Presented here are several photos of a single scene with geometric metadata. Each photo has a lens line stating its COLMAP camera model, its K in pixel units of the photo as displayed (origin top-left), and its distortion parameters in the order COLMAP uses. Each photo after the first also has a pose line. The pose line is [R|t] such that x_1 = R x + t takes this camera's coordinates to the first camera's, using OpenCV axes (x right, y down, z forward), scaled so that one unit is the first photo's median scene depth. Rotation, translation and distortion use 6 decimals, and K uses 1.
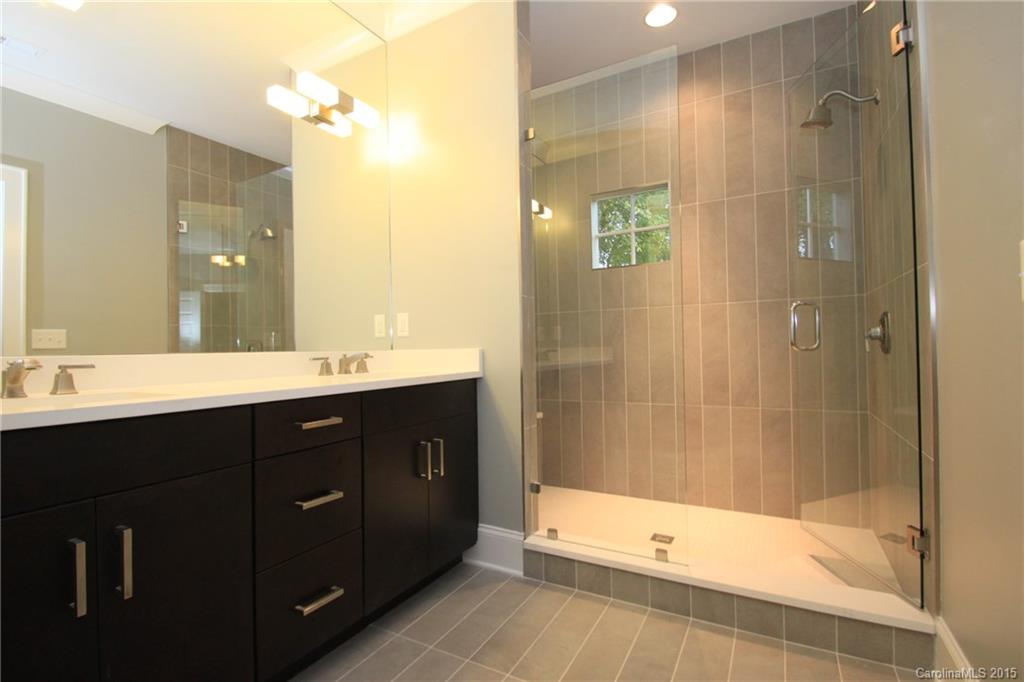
lens RADIAL K [[471.7, 0, 512.0], [0, 471.7, 341.0], [0, 0, 1]] dist [0.008810, -0.017092]
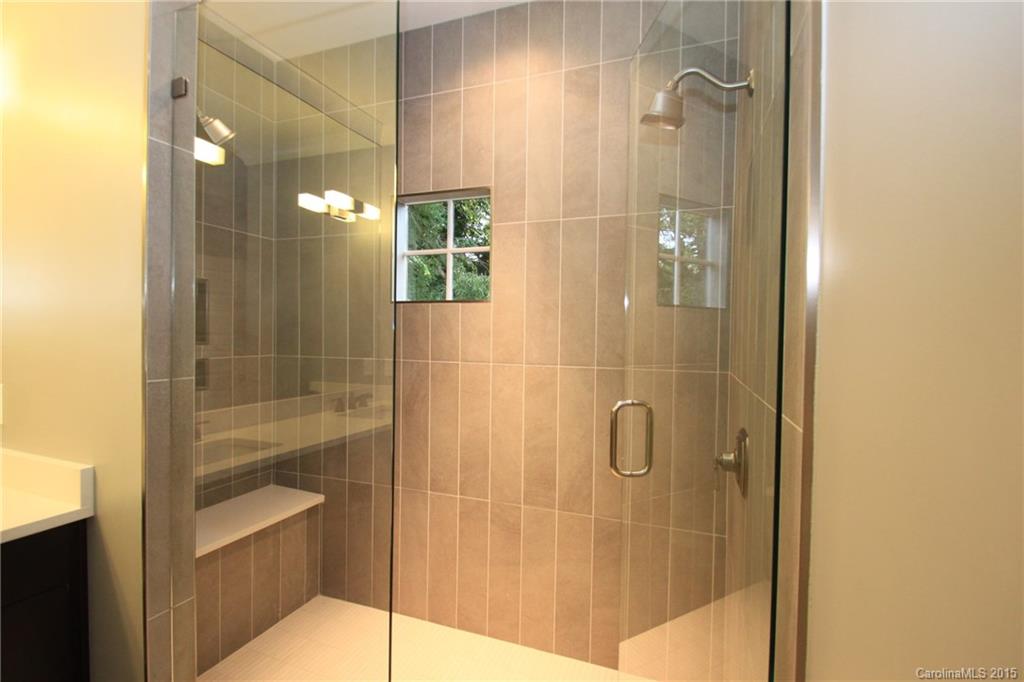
lens RADIAL K [[478.1, 0, 510.2], [0, 478.1, 343.9], [0, 0, 1]] dist [0.012294, -0.017685]
pose [[0.987370, 0.029838, 0.155594, 0.275561], [-0.034290, 0.999073, 0.026007, -0.132955], [-0.154674, -0.031014, 0.987479, 0.302795]]
